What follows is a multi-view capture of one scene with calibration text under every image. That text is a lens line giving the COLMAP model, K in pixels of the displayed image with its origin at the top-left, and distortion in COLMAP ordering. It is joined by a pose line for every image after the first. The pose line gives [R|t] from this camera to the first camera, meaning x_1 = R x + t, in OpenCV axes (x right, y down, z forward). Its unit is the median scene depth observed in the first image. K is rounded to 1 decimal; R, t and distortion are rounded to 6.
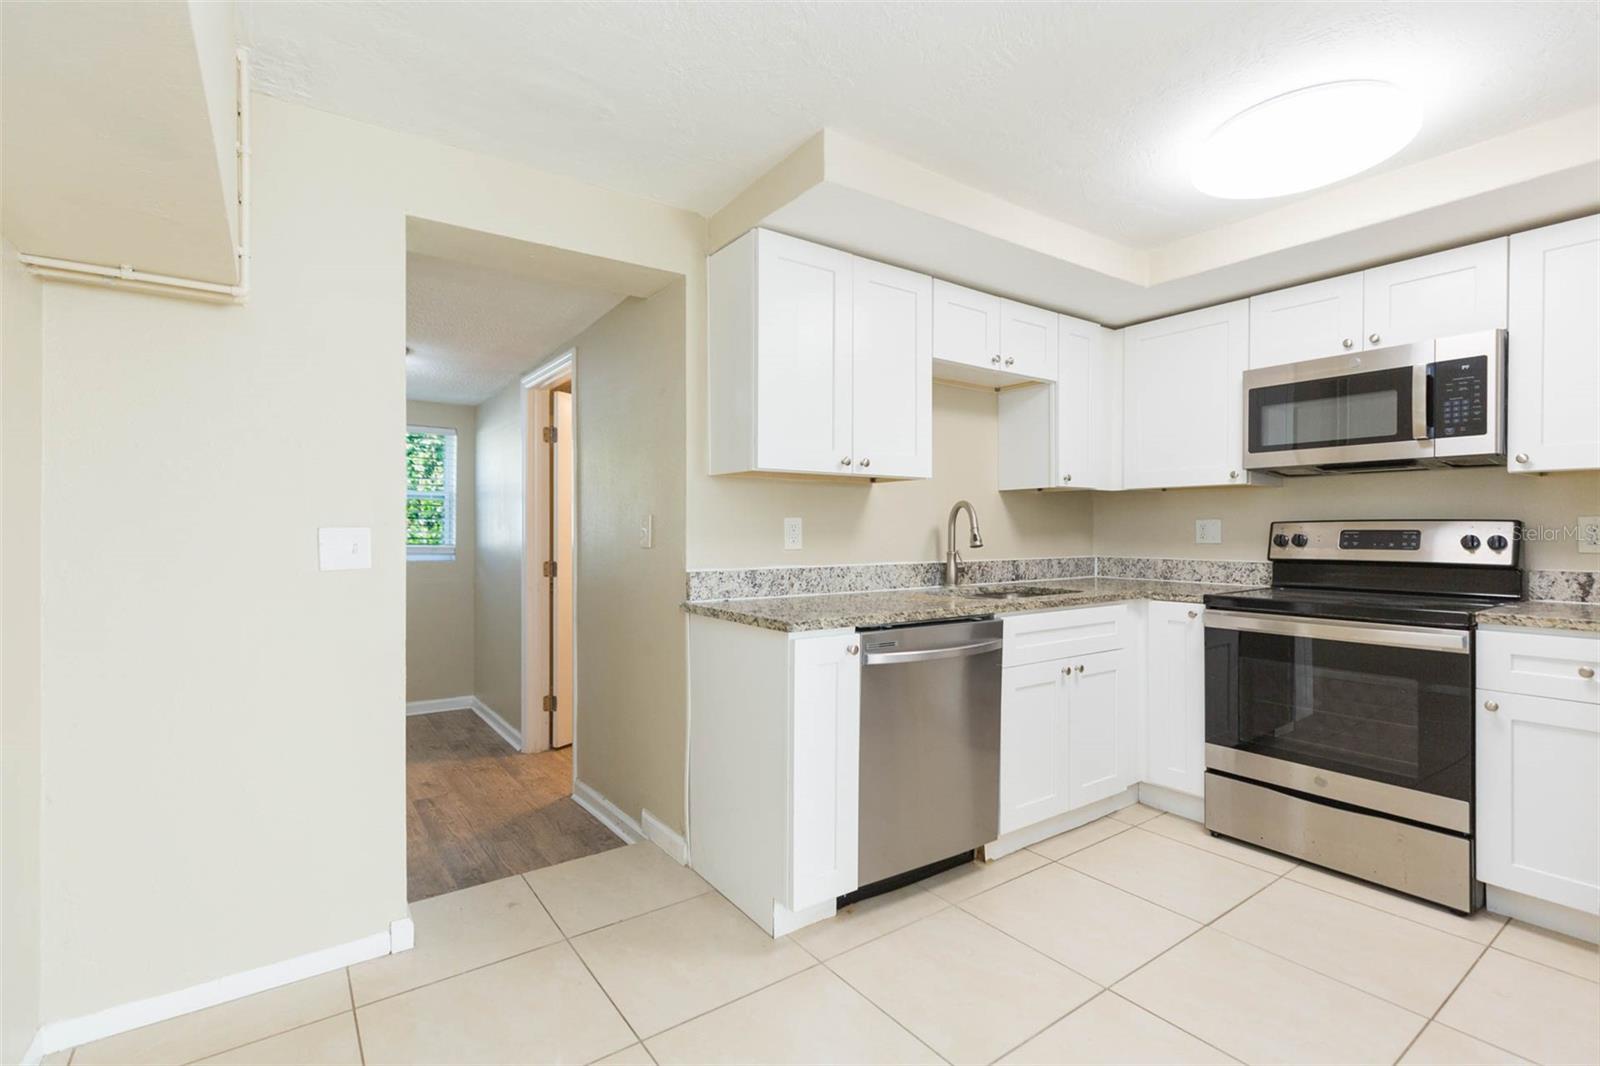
lens RADIAL K [[716.7, 0, 798.5], [0, 716.7, 533.4], [0, 0, 1]] dist [0.004525, -0.000707]
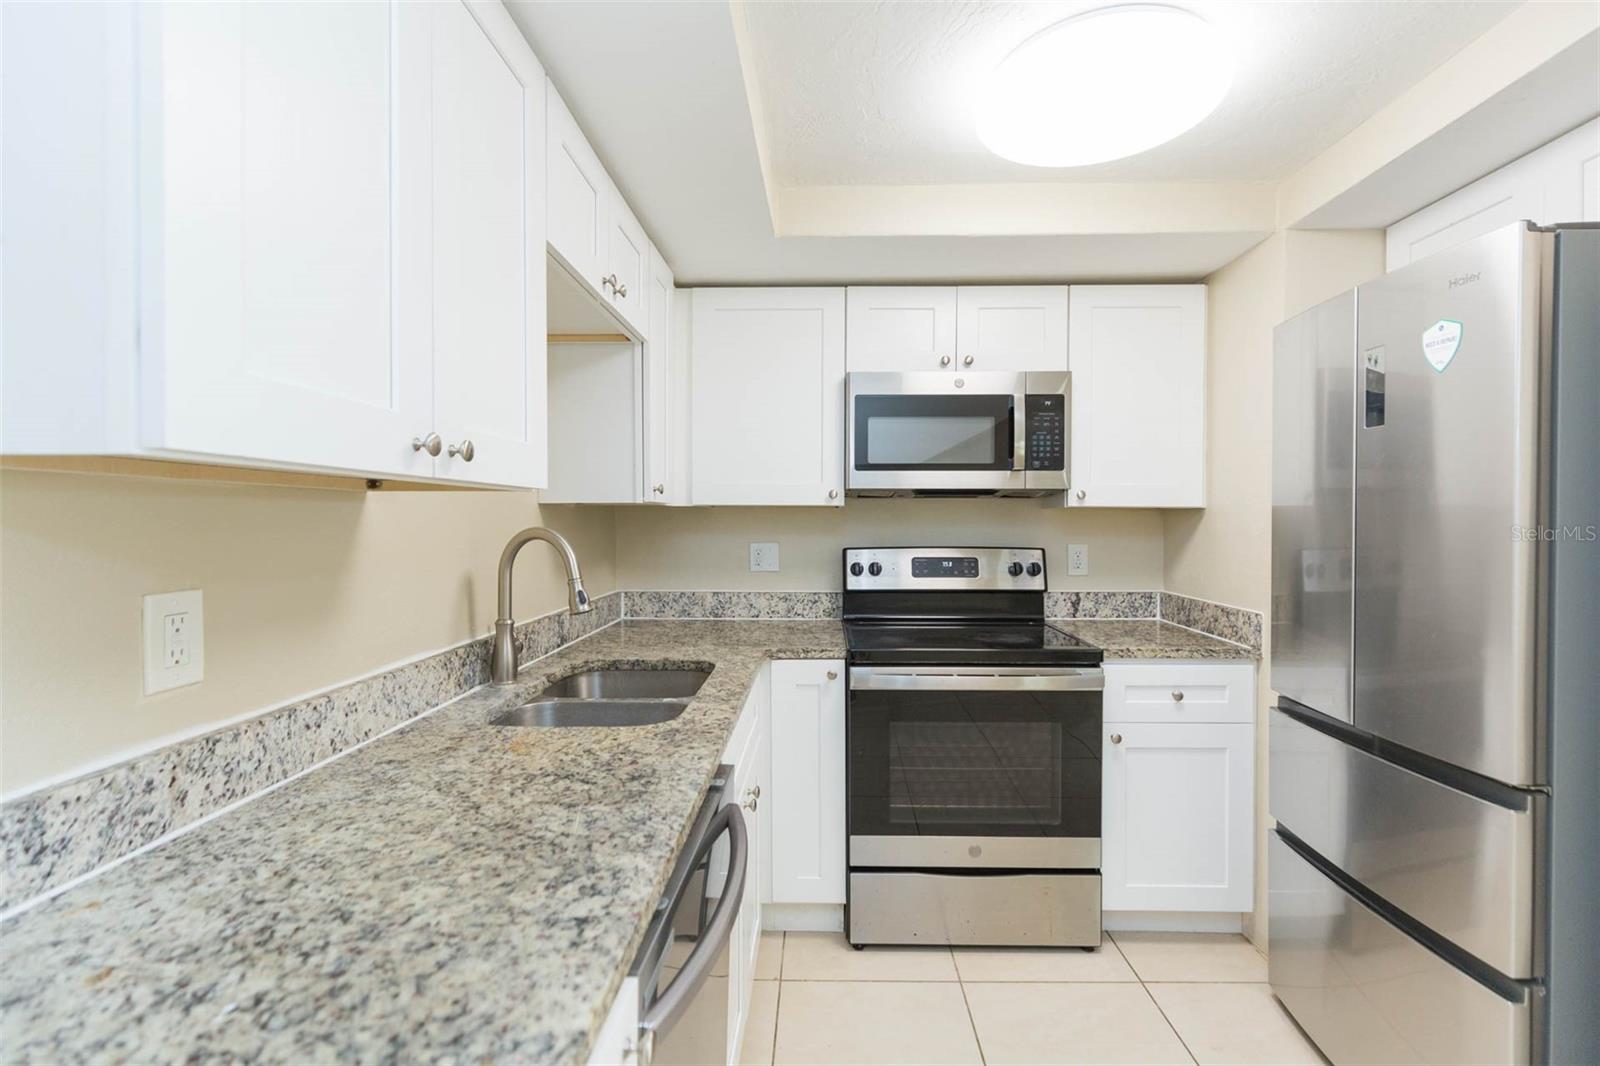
lens RADIAL K [[716.7, 0, 773.5], [0, 716.7, 524.8], [0, 0, 1]] dist [0.004525, -0.000707]
pose [[0.604826, -0.008522, 0.796312, -0.105754], [0.004091, 0.999963, 0.007594, -0.055079], [-0.796347, -0.001336, 0.604838, 0.571731]]
